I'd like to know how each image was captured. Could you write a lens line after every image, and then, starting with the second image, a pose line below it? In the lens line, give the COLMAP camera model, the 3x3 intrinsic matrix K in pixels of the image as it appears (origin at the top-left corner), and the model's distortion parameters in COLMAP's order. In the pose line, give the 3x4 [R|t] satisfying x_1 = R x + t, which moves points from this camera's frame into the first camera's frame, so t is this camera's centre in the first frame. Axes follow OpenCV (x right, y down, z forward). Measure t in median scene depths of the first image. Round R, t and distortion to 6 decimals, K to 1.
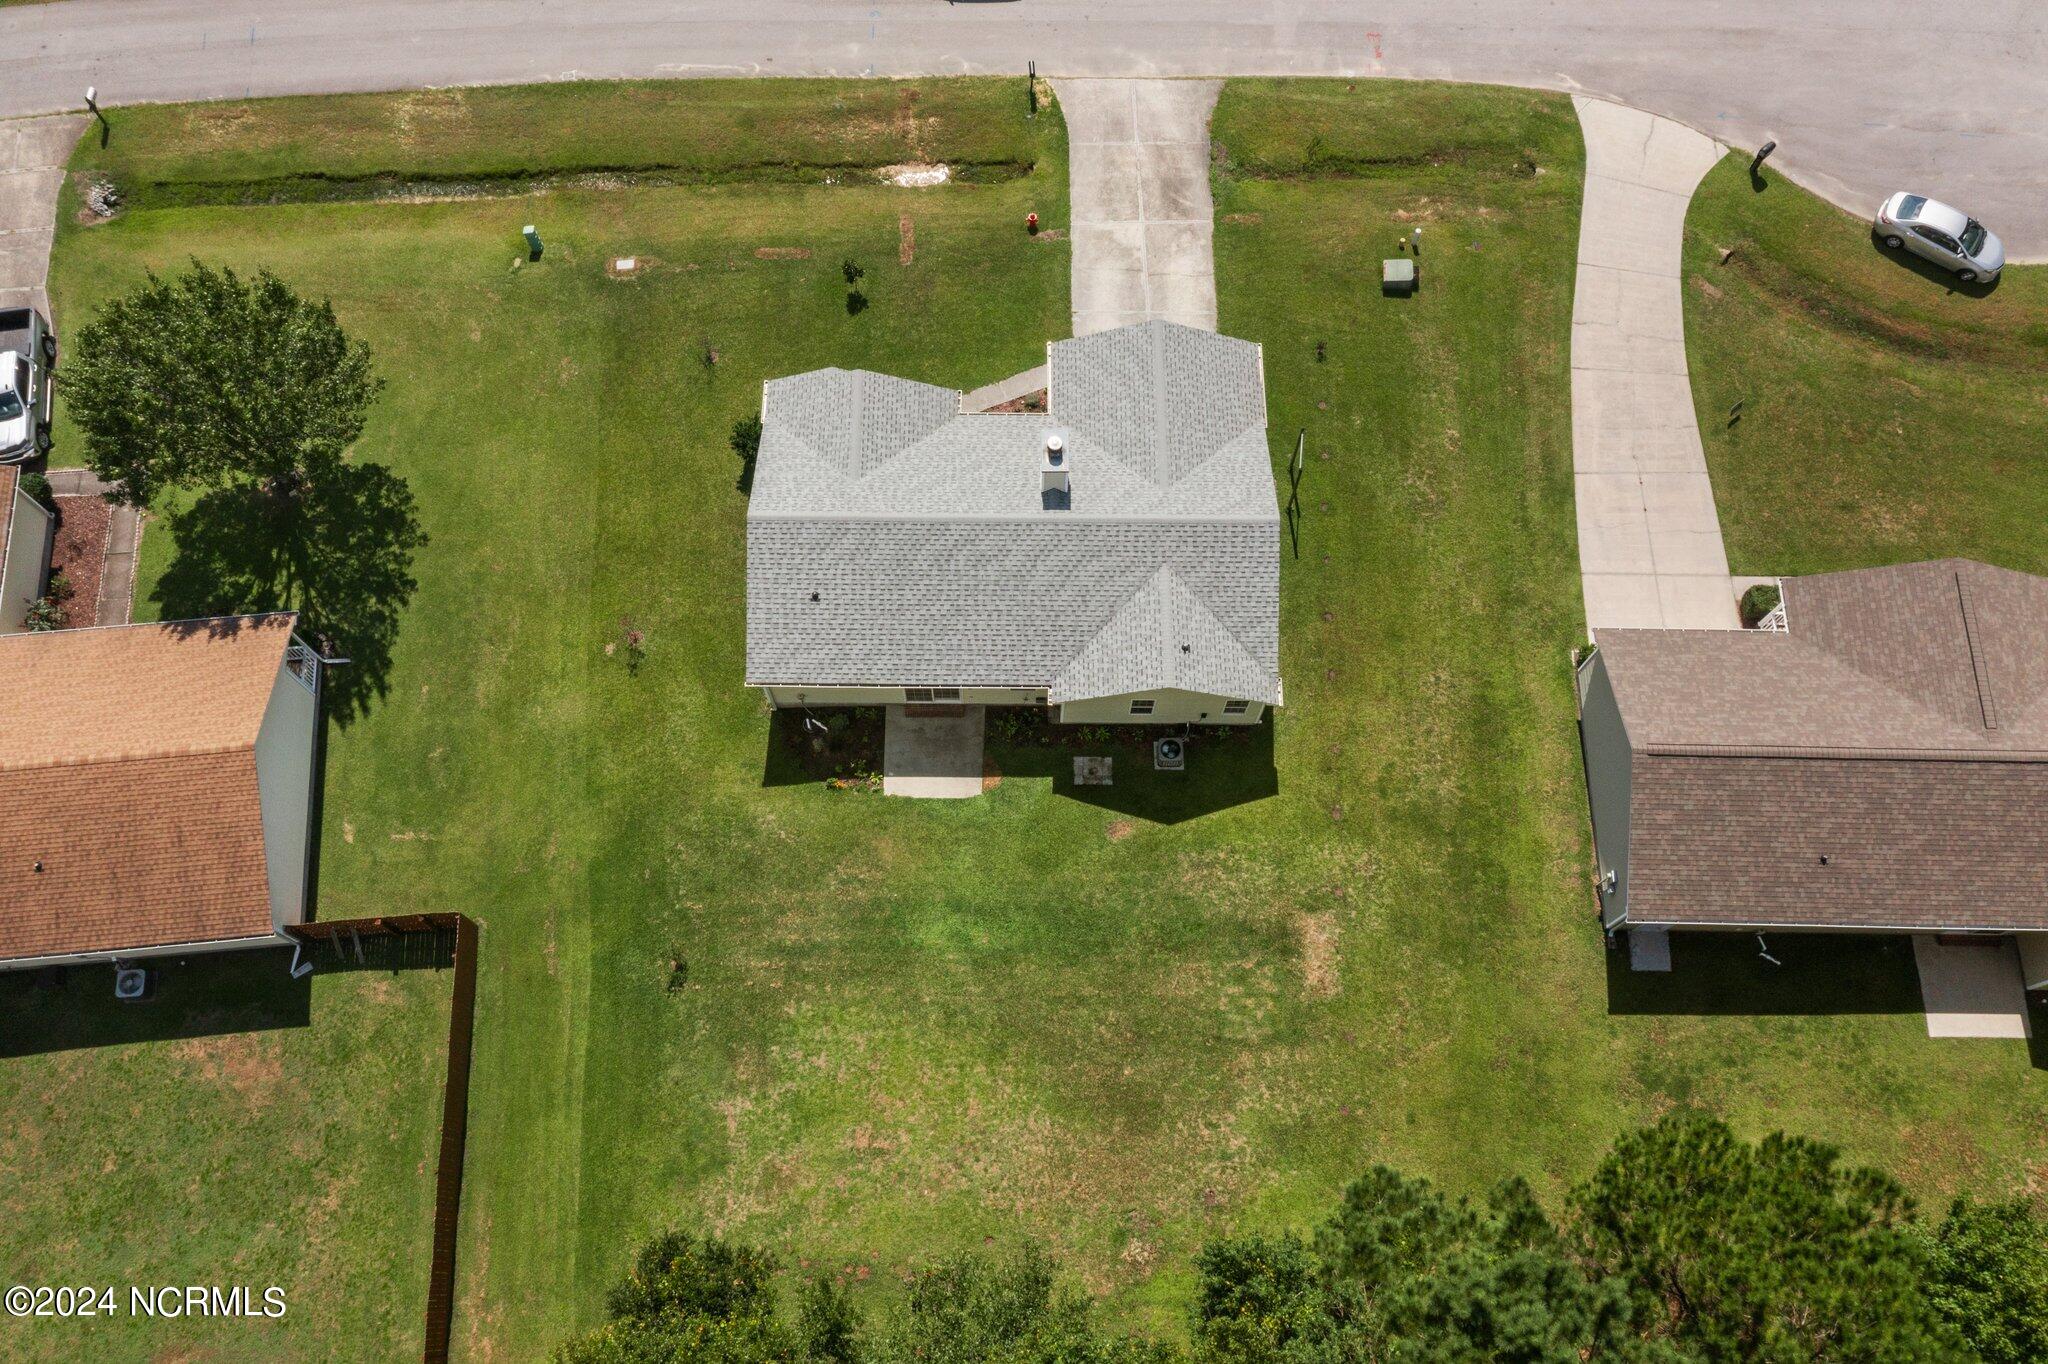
lens RADIAL K [[1615.0, 0, 1020.0], [0, 1615.0, 679.3], [0, 0, 1]] dist [-0.006449, 0.013829]
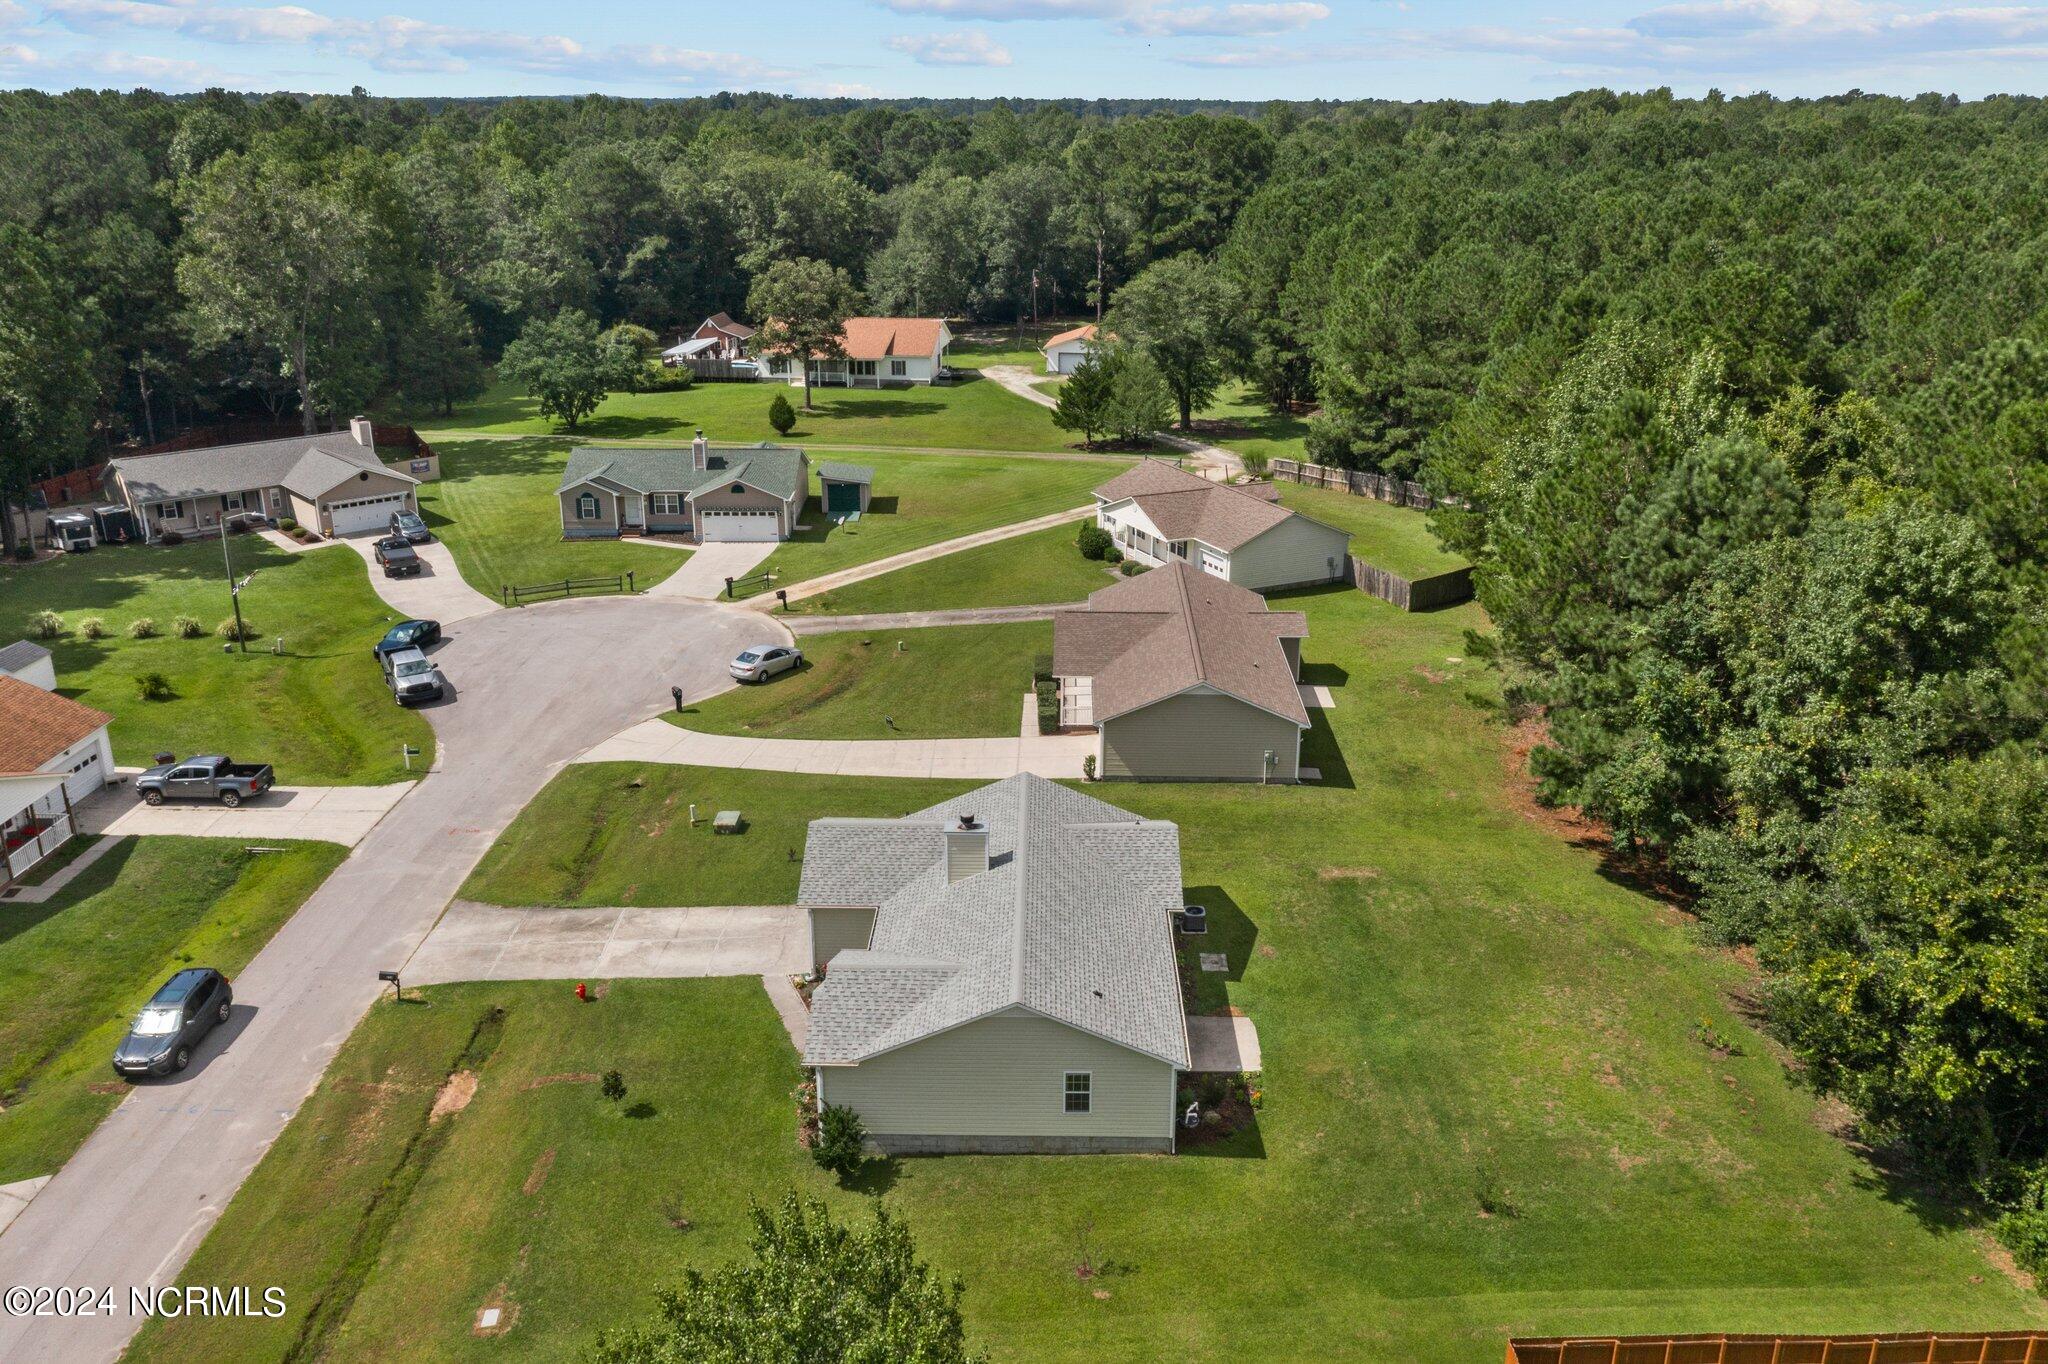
lens RADIAL K [[1619.1, 0, 1016.3], [0, 1619.1, 691.0], [0, 0, 1]] dist [-0.006826, 0.009308]
pose [[0.014741, -0.343851, 0.938909, -0.865184], [0.931081, 0.347041, 0.112477, -0.238726], [-0.364515, 0.872542, 0.325269, 0.507540]]
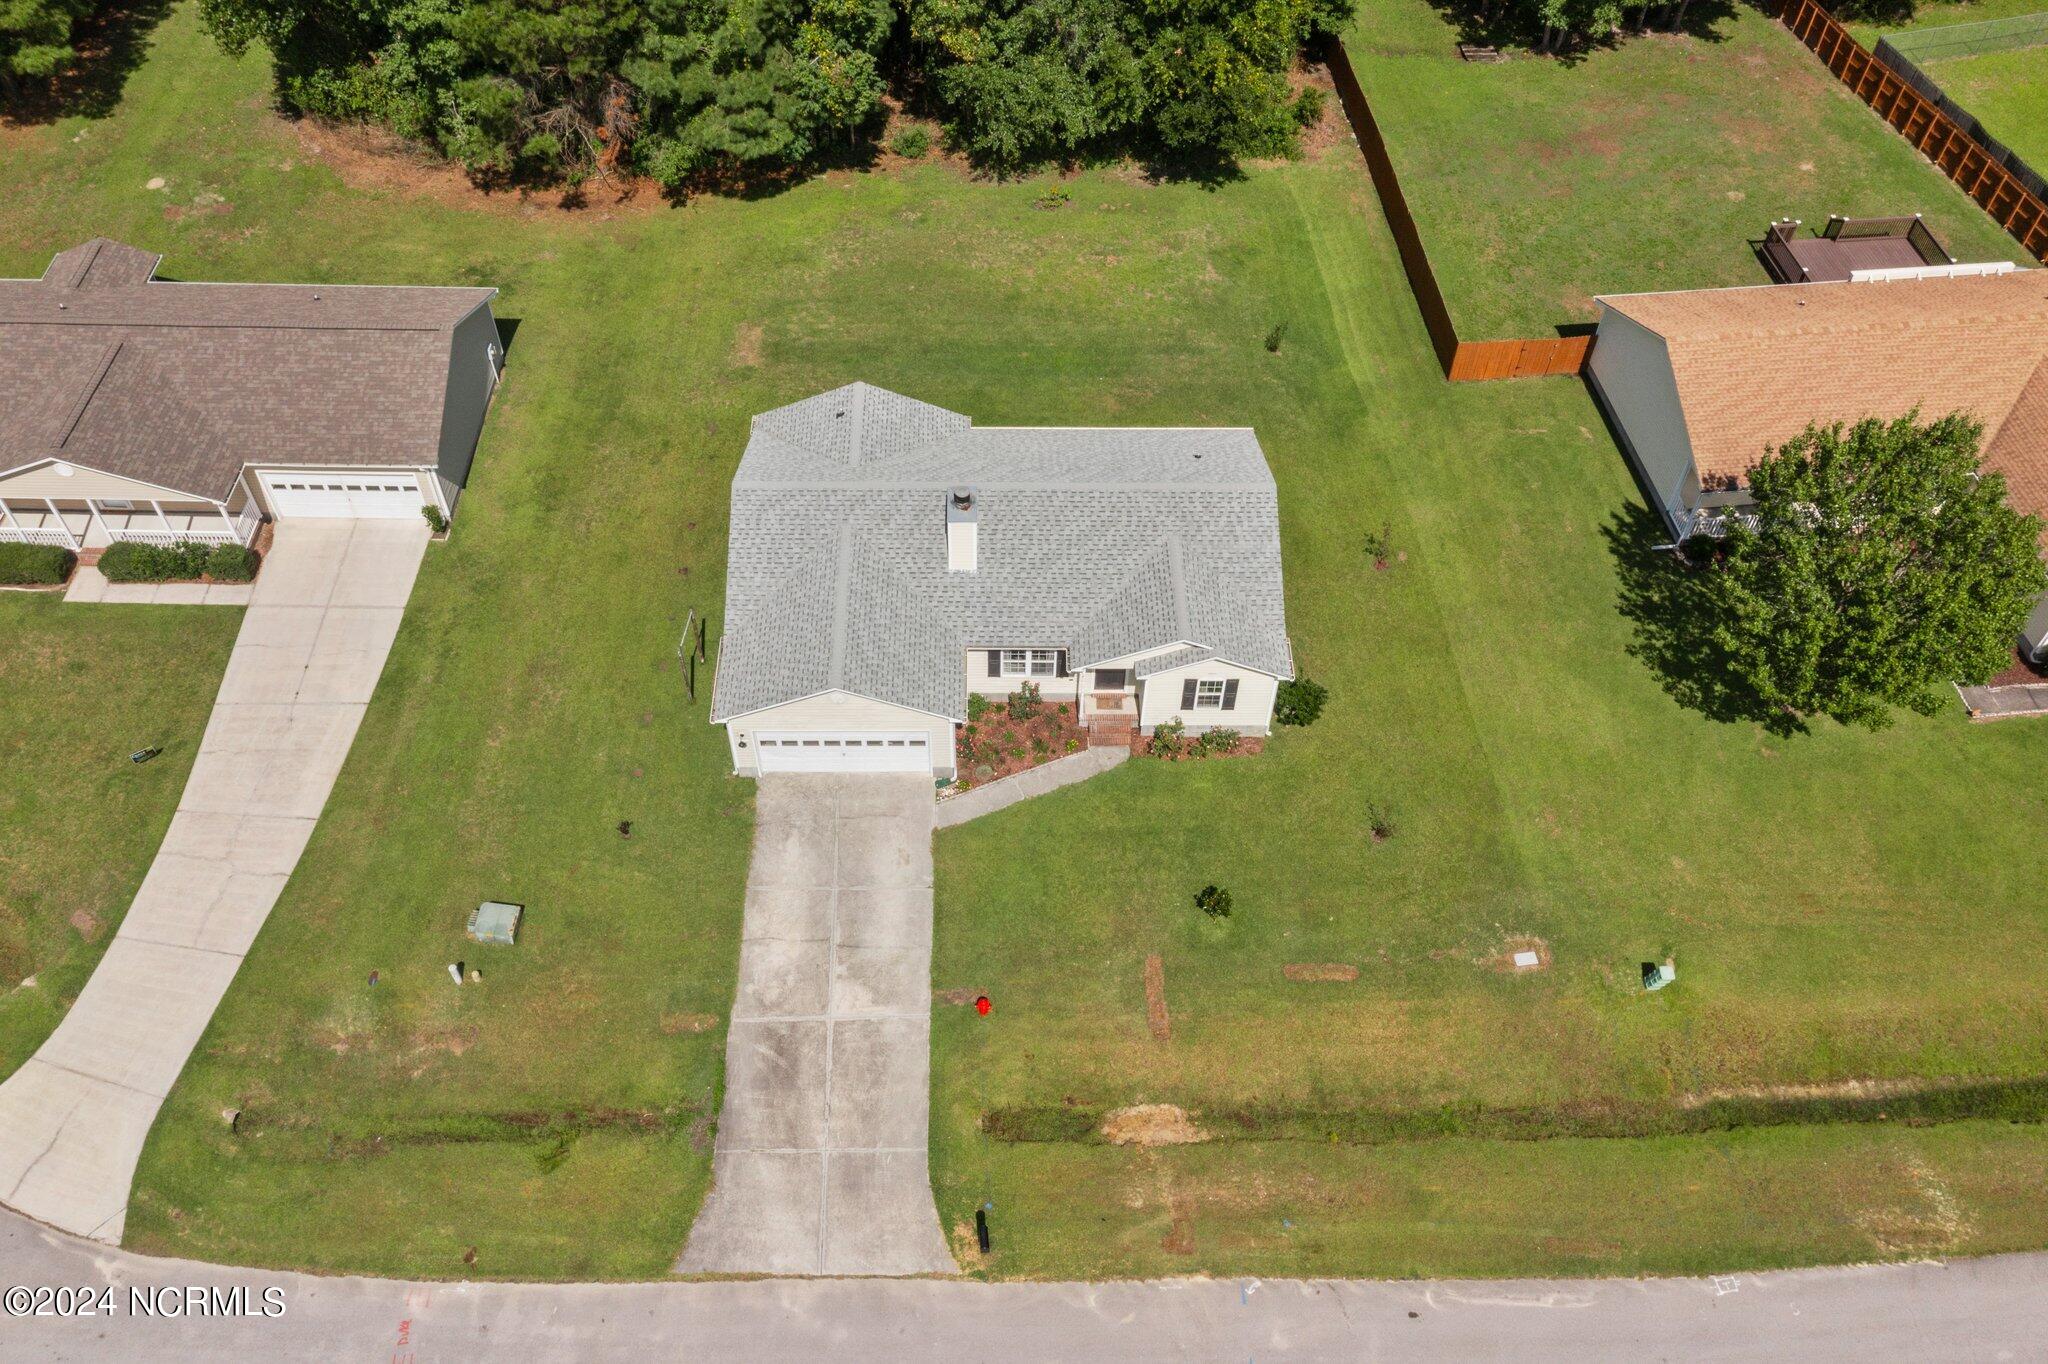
lens RADIAL K [[1623.4, 0, 1025.4], [0, 1623.4, 687.6], [0, 0, 1]] dist [-0.009170, 0.012259]
pose [[-0.999651, 0.000315, -0.026411, 0.008923], [-0.023304, -0.481151, 0.876328, -0.930656], [-0.012431, 0.876638, 0.480991, 0.577357]]
